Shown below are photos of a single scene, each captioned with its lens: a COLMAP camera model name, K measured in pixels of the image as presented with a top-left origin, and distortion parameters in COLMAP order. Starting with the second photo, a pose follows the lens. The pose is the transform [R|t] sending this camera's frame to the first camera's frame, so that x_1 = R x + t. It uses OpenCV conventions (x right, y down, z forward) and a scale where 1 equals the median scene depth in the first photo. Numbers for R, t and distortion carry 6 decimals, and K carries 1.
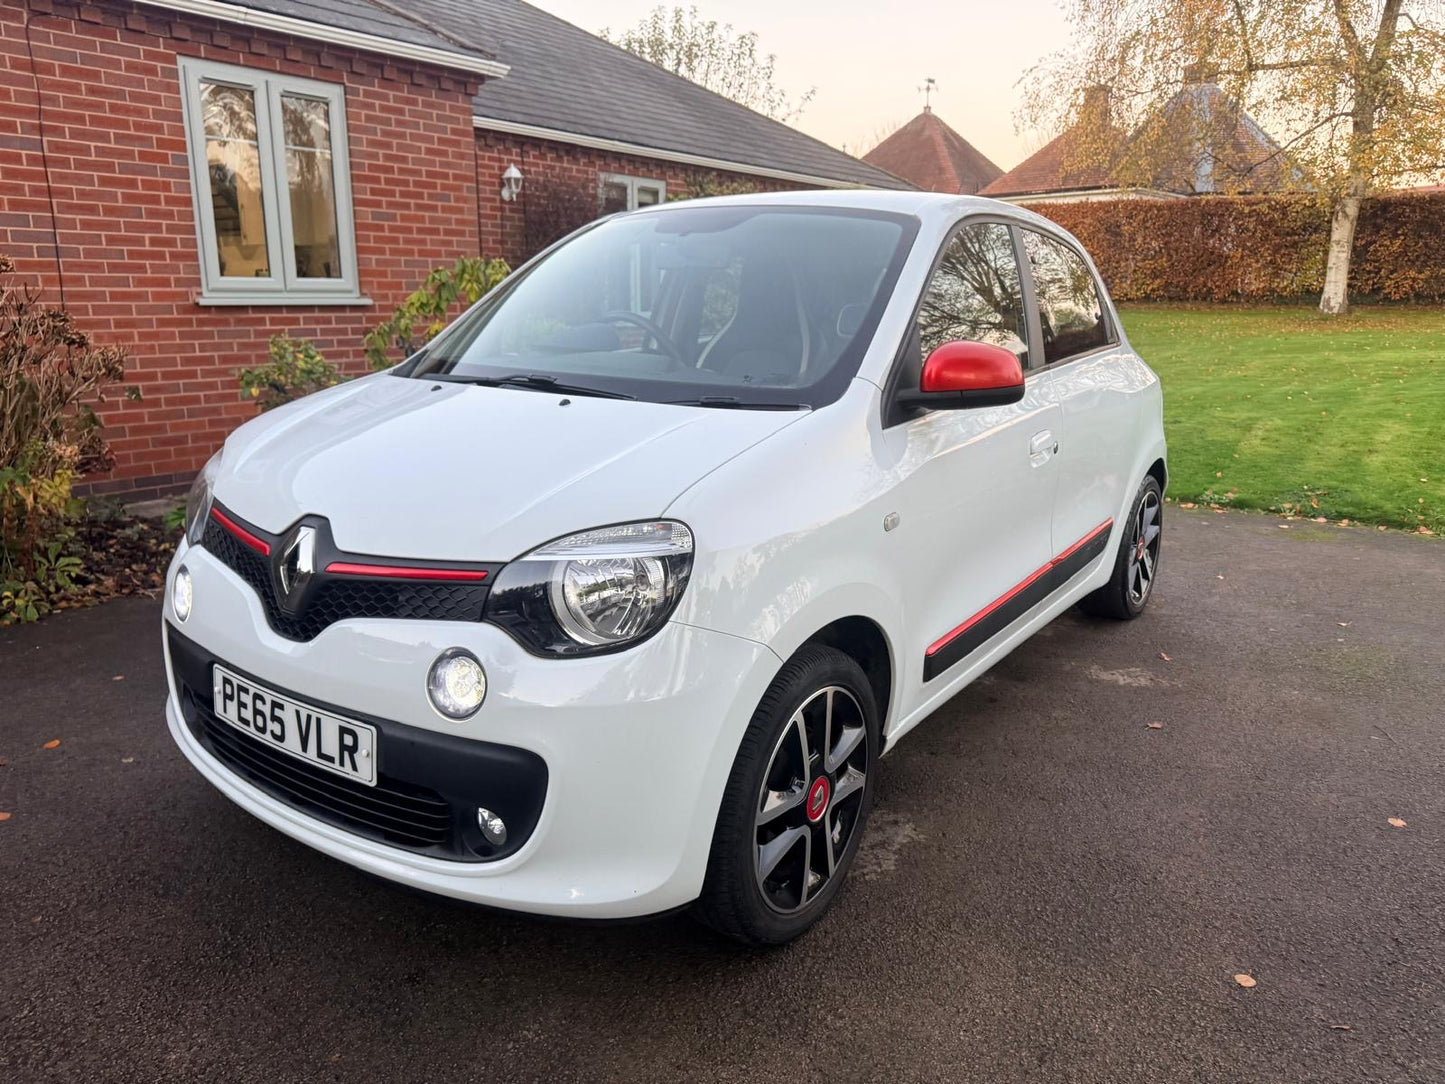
lens RADIAL K [[1021.4, 0, 716.1], [0, 1021.4, 534.5], [0, 0, 1]] dist [0.022422, -0.025370]
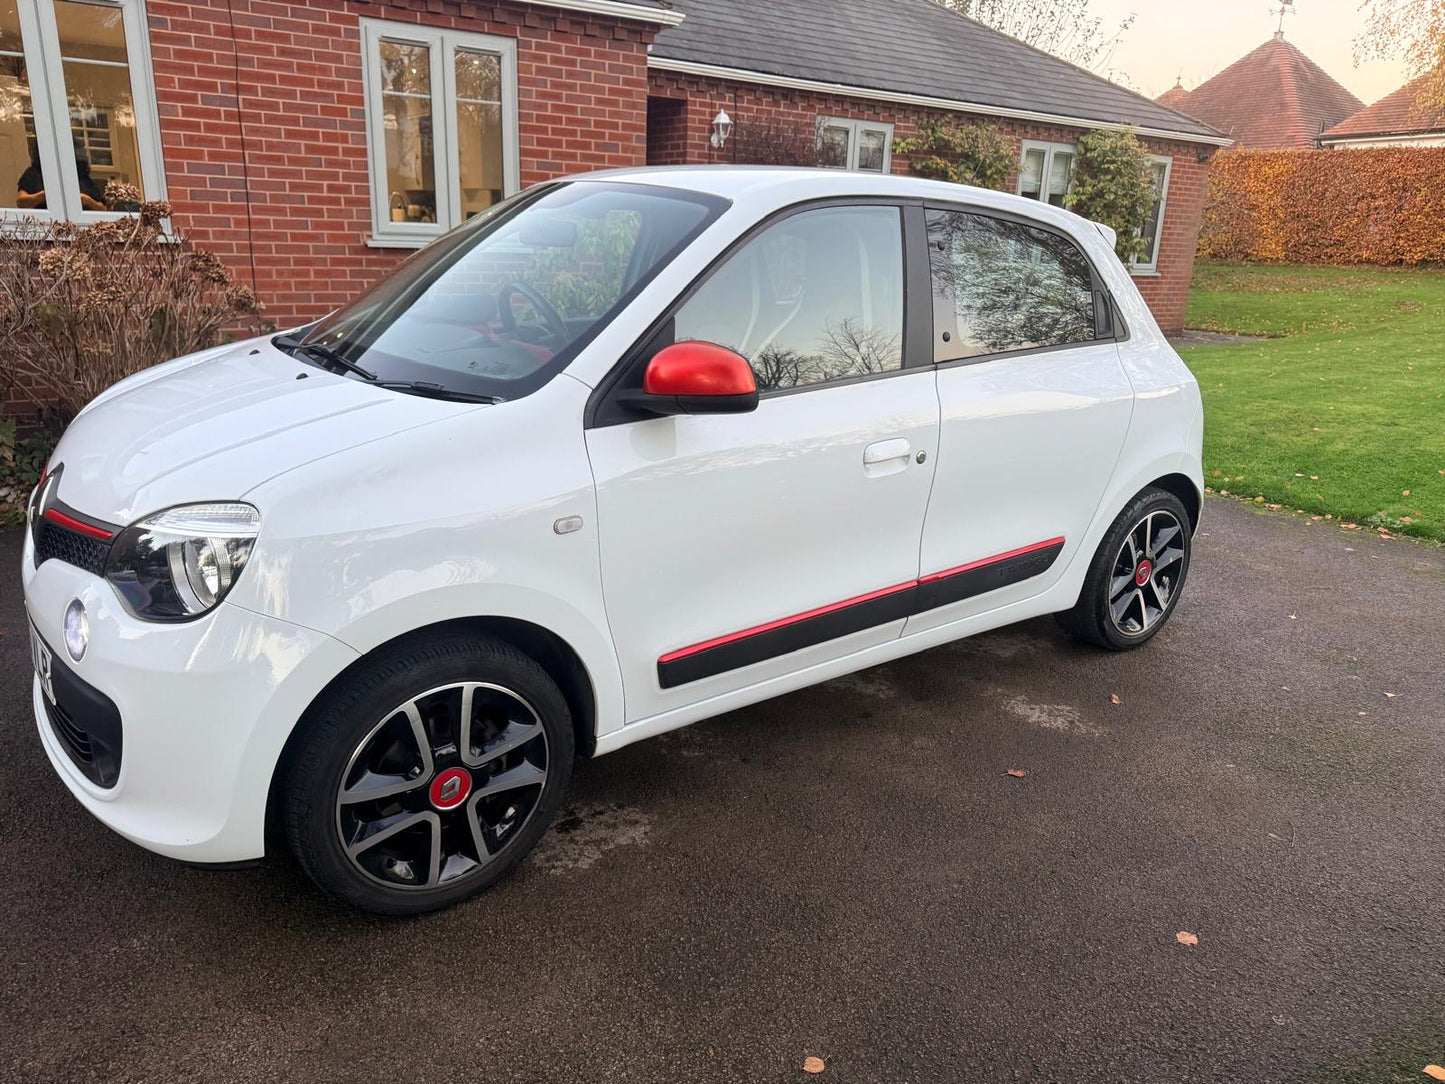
lens RADIAL K [[1010.5, 0, 722.5], [0, 1010.5, 542.0], [0, 0, 1]] dist [0.008788, -0.008084]
pose [[0.950804, 0.118557, -0.286209, 0.222225], [-0.099104, 0.991728, 0.081576, -0.033958], [0.293512, -0.049198, 0.954688, 0.046749]]
